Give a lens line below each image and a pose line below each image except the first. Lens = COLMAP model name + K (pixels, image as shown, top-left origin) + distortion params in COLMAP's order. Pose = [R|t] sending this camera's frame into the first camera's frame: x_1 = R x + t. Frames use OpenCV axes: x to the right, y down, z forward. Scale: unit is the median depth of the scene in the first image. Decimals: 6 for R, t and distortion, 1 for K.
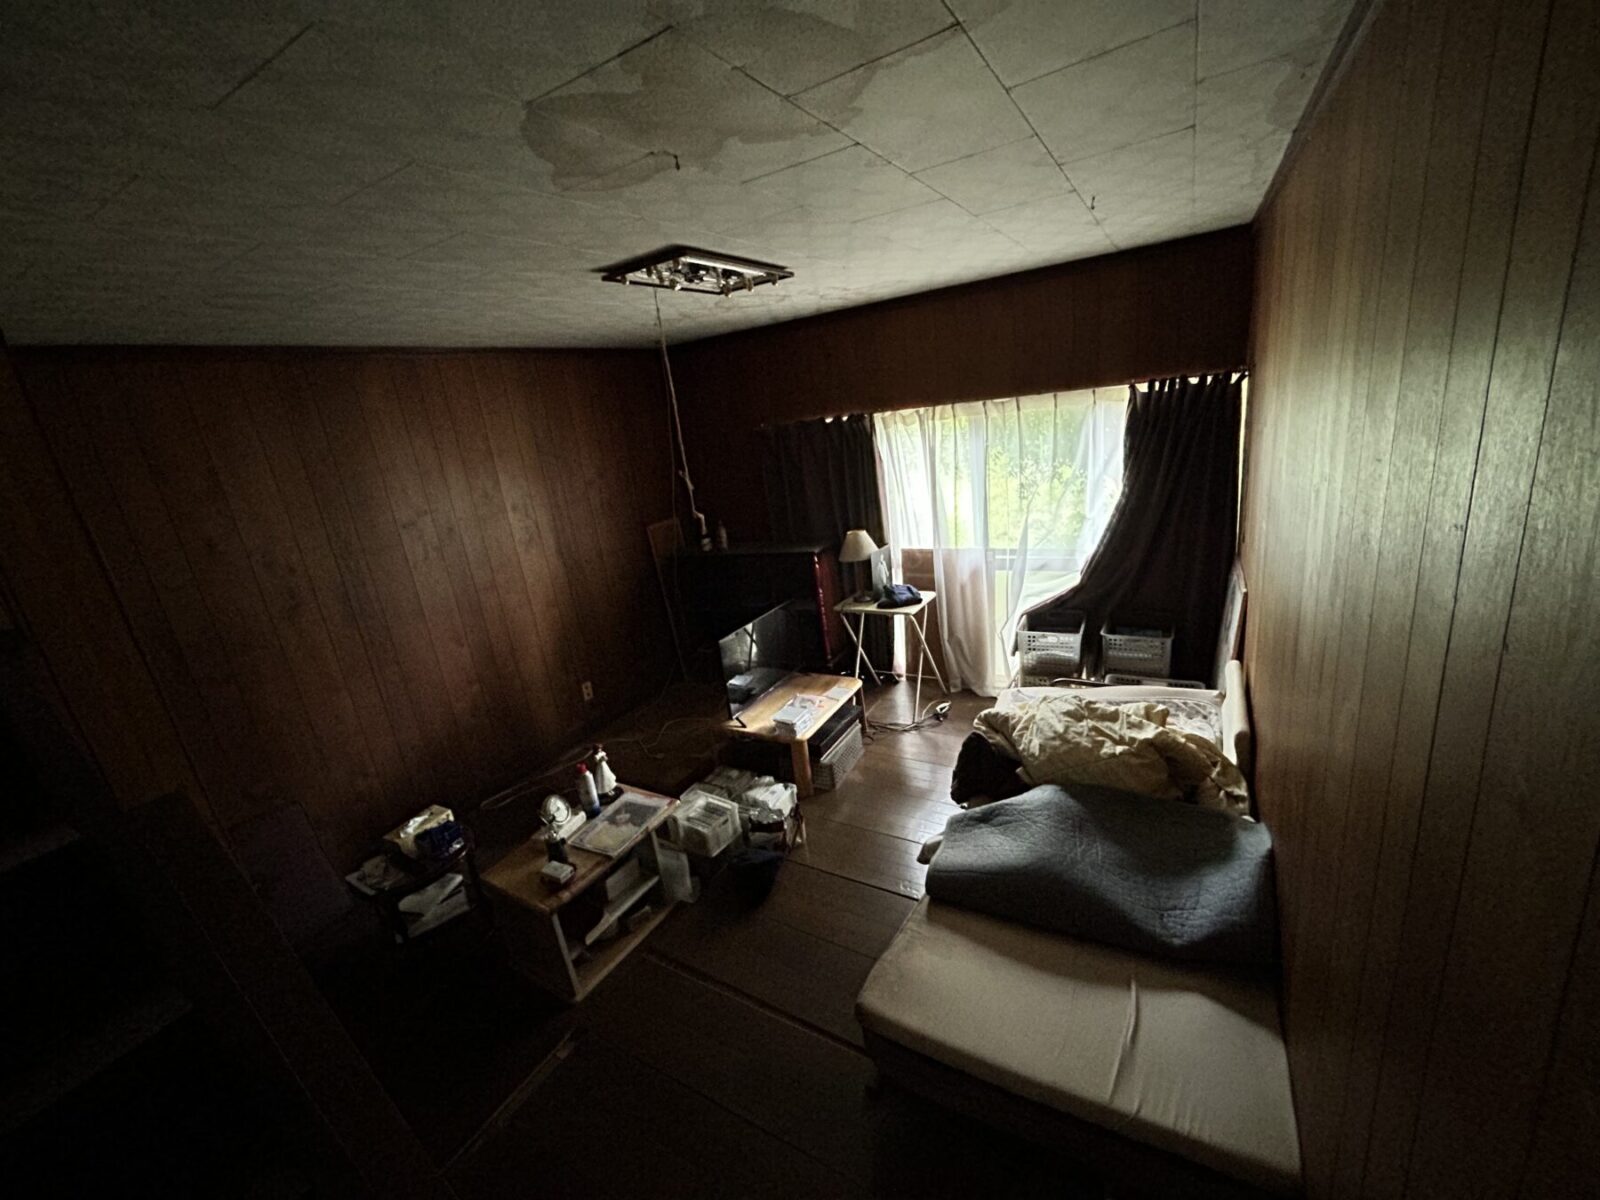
lens RADIAL K [[647.5, 0, 800.7], [0, 647.5, 593.4], [0, 0, 1]] dist [-0.001161, 0.001451]
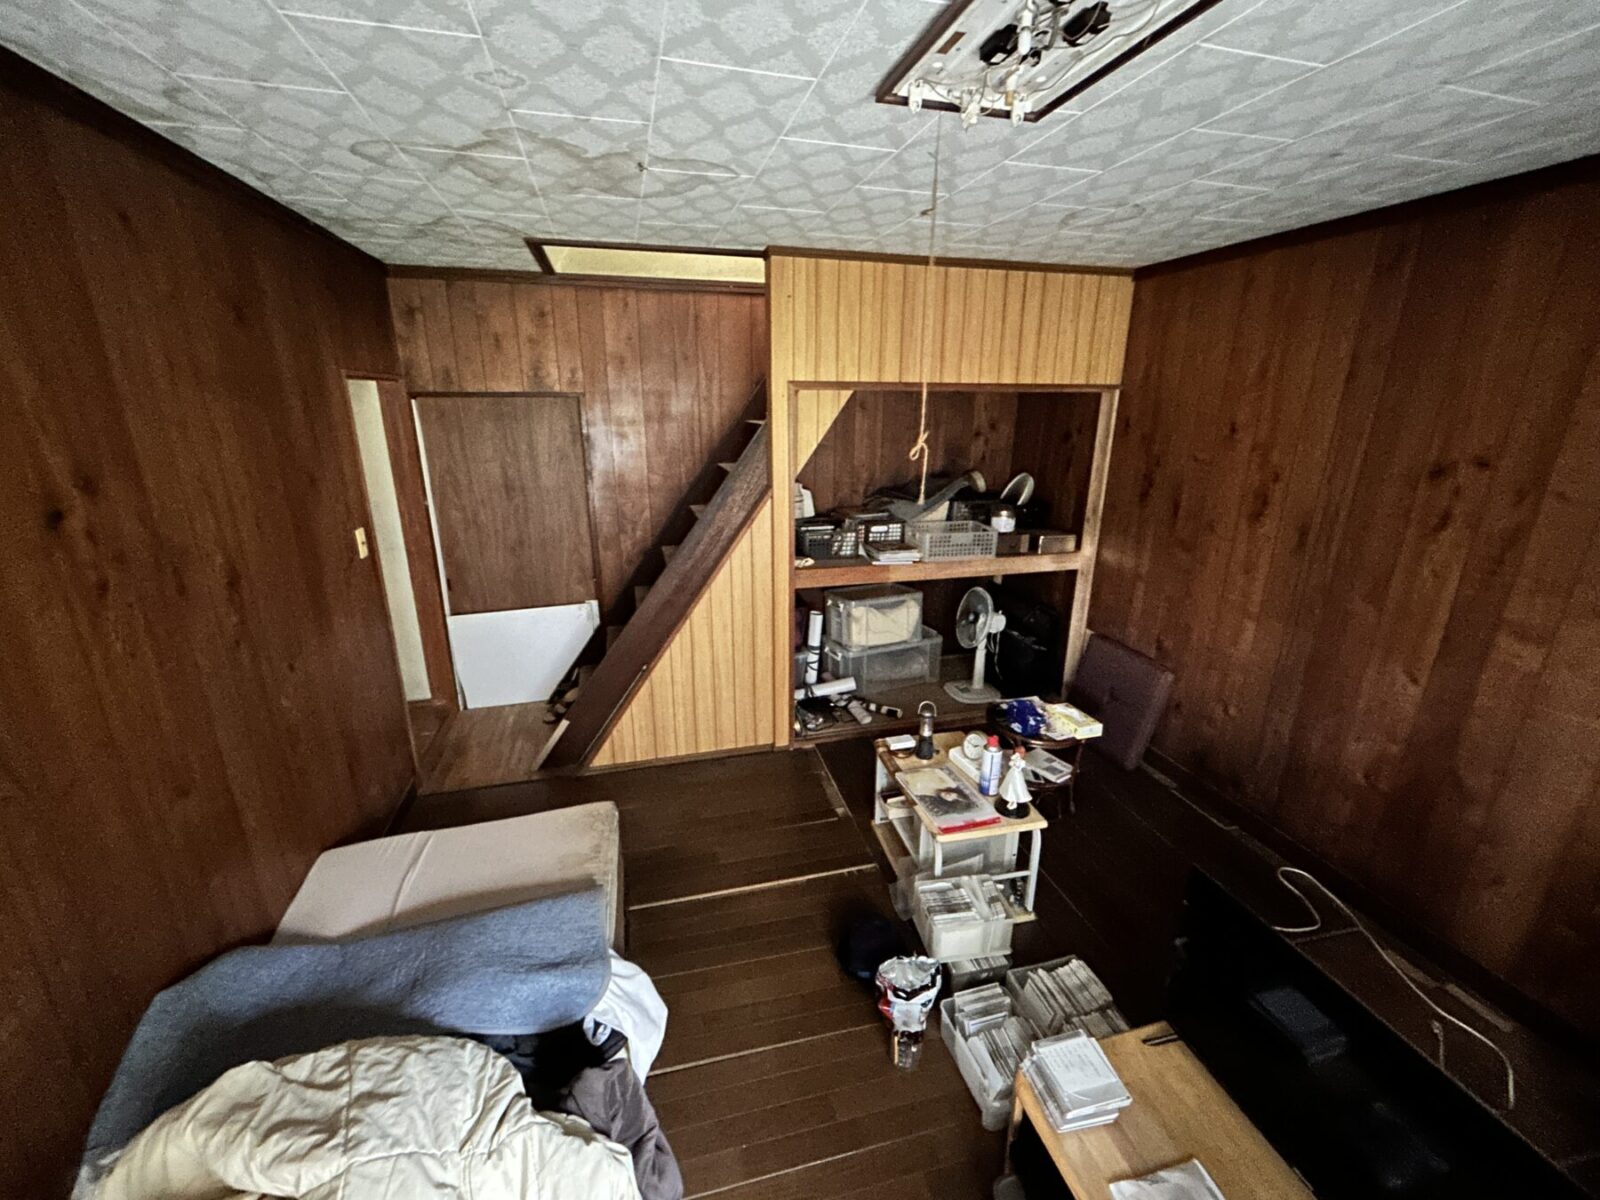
lens RADIAL K [[647.5, 0, 795.4], [0, 647.5, 597.7], [0, 0, 1]] dist [-0.001161, 0.001451]
pose [[-0.701996, 0.322046, -0.635208, 0.695784], [-0.125081, 0.822302, 0.555134, -0.687613], [0.701111, 0.469154, -0.536971, 2.274505]]
